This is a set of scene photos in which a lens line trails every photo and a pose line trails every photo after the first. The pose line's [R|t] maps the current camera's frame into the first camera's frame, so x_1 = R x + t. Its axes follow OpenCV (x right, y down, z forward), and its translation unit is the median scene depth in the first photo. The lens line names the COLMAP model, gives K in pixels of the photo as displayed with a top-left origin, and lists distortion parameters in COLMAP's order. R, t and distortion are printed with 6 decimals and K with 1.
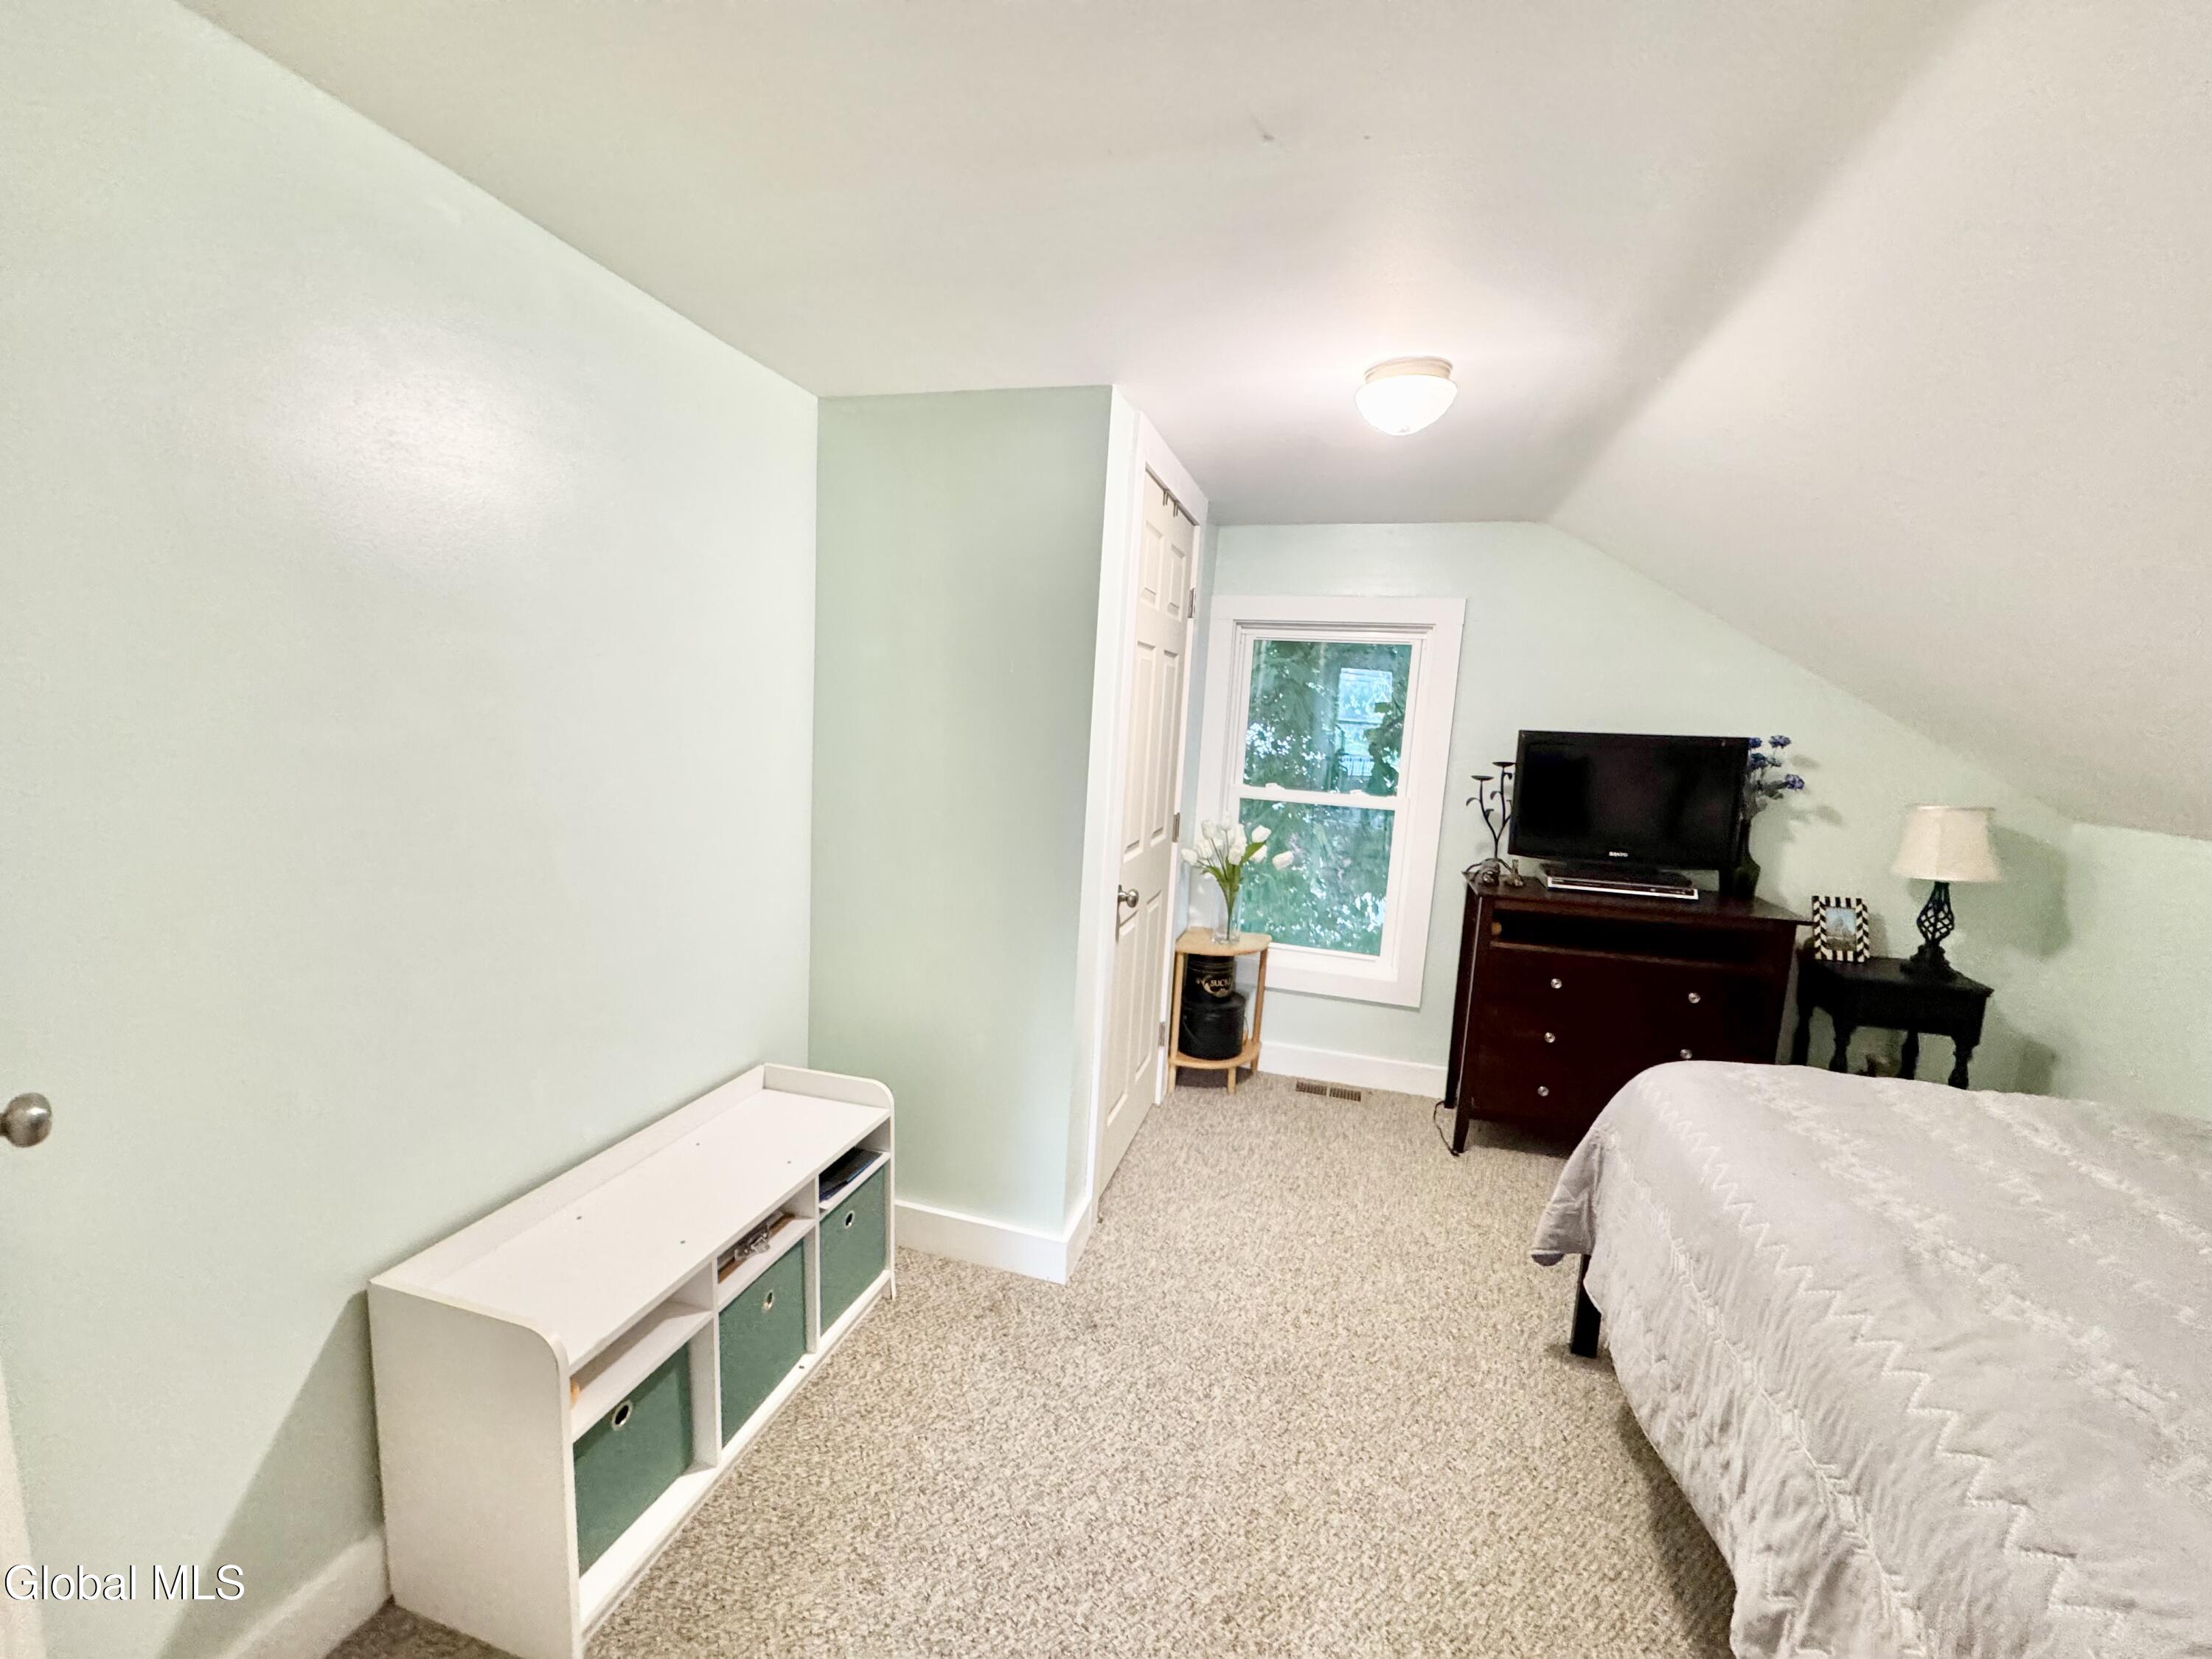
lens RADIAL K [[875.6, 0, 1102.4], [0, 875.6, 832.4], [0, 0, 1]] dist [-0.000042, 0.000101]
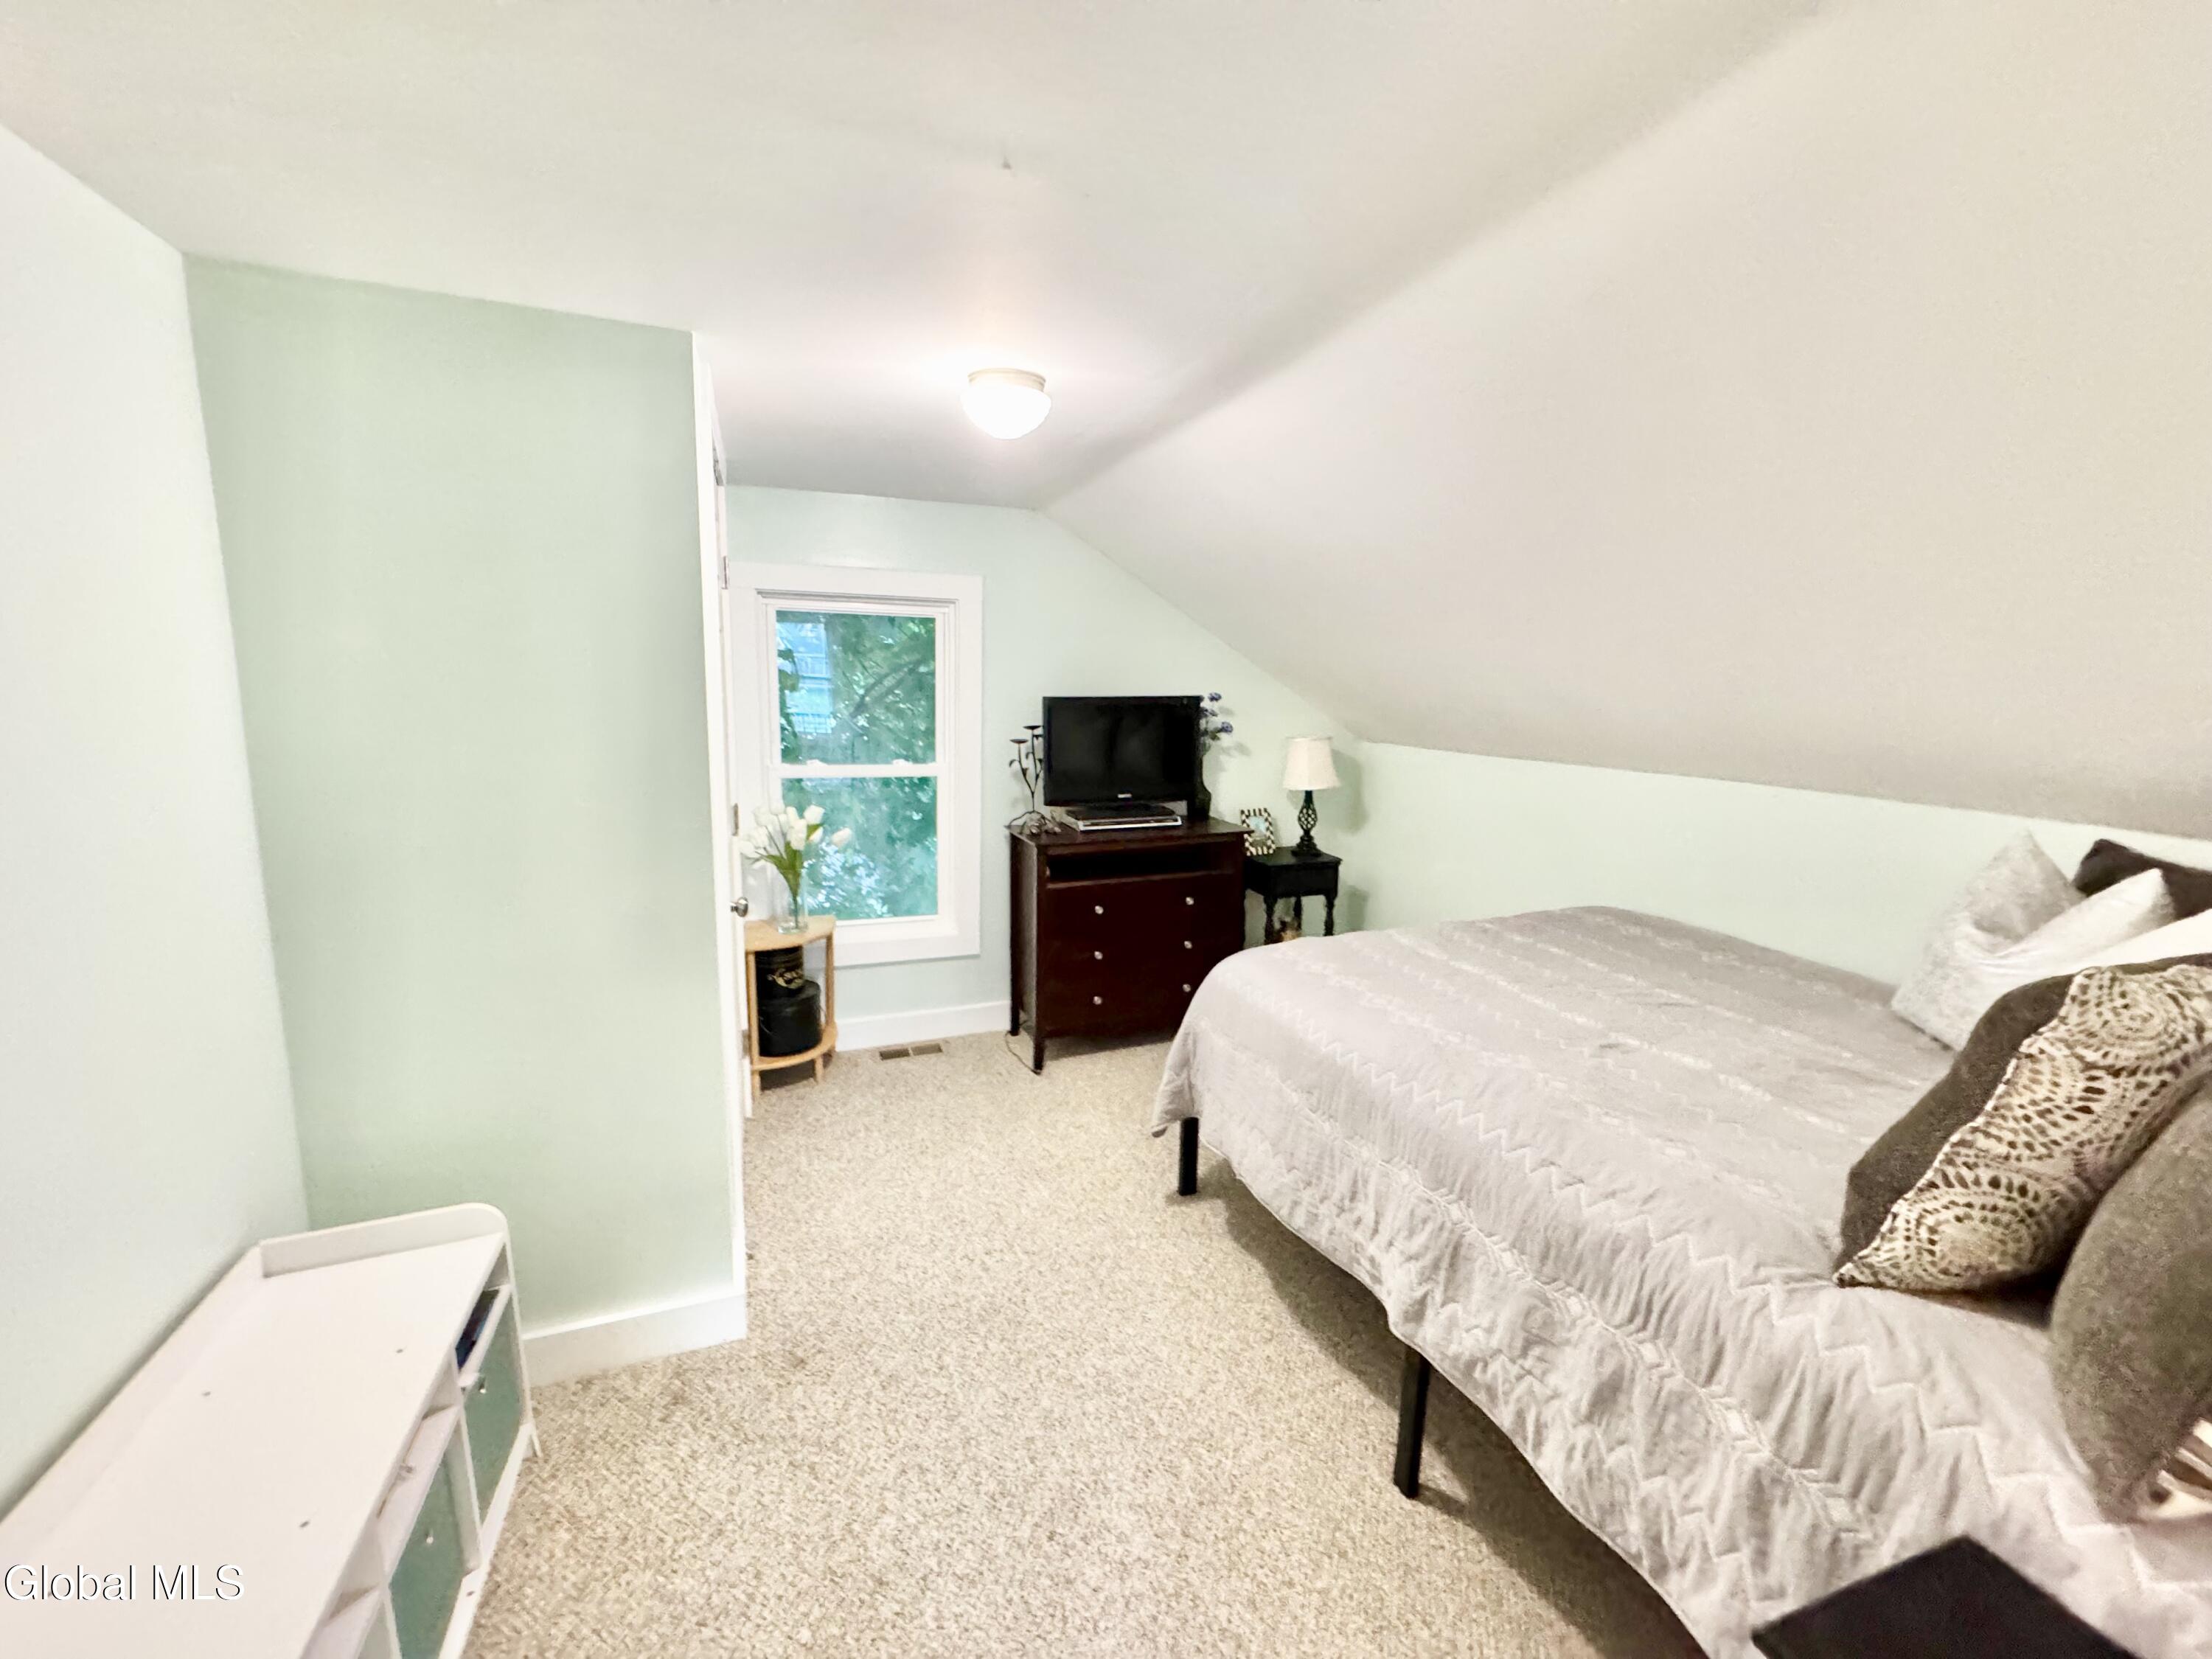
lens RADIAL K [[875.6, 0, 1102.4], [0, 875.6, 832.4], [0, 0, 1]] dist [-0.000042, 0.000101]
pose [[0.797303, -0.137180, 0.587783, -0.208622], [0.104478, 0.990497, 0.089447, -0.048010], [-0.594468, -0.009907, 0.804059, 0.048389]]
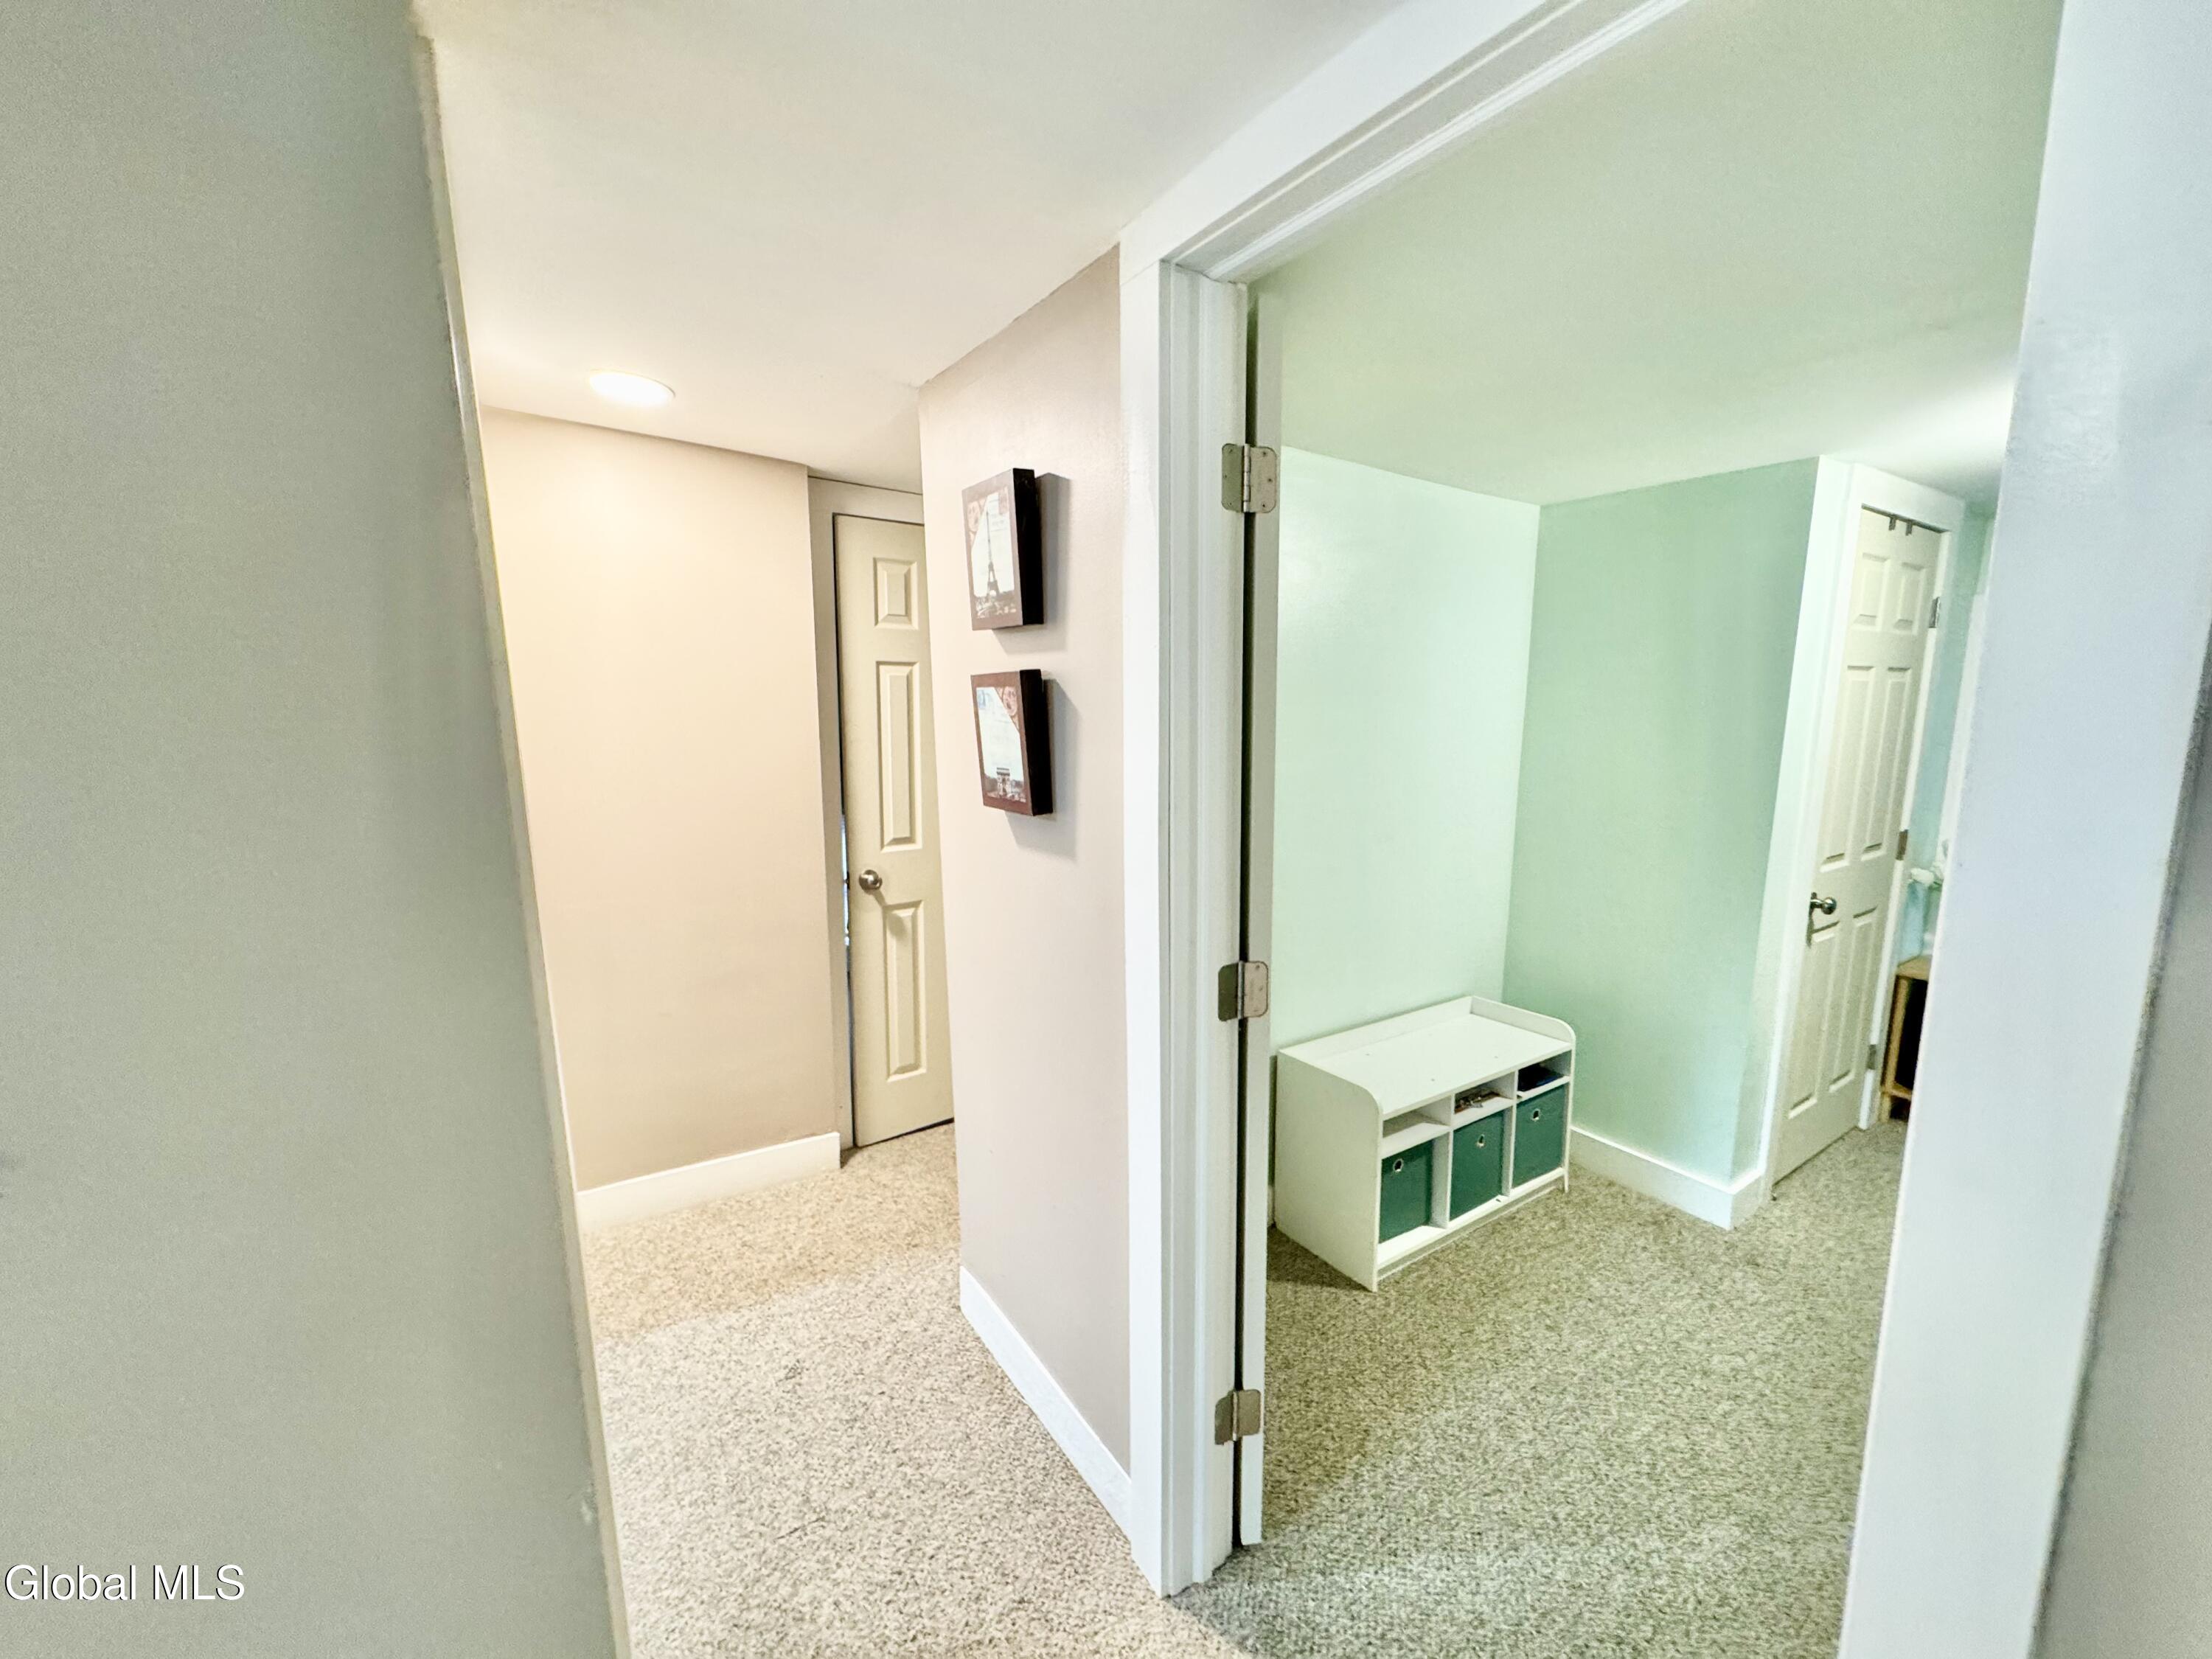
lens RADIAL K [[875.6, 0, 1102.4], [0, 875.6, 832.4], [0, 0, 1]] dist [-0.000042, 0.000101]
pose [[0.759993, 0.044260, -0.648422, 0.054369], [-0.048355, 0.998764, 0.011498, 0.017304], [0.648130, 0.022616, 0.761194, -0.423616]]
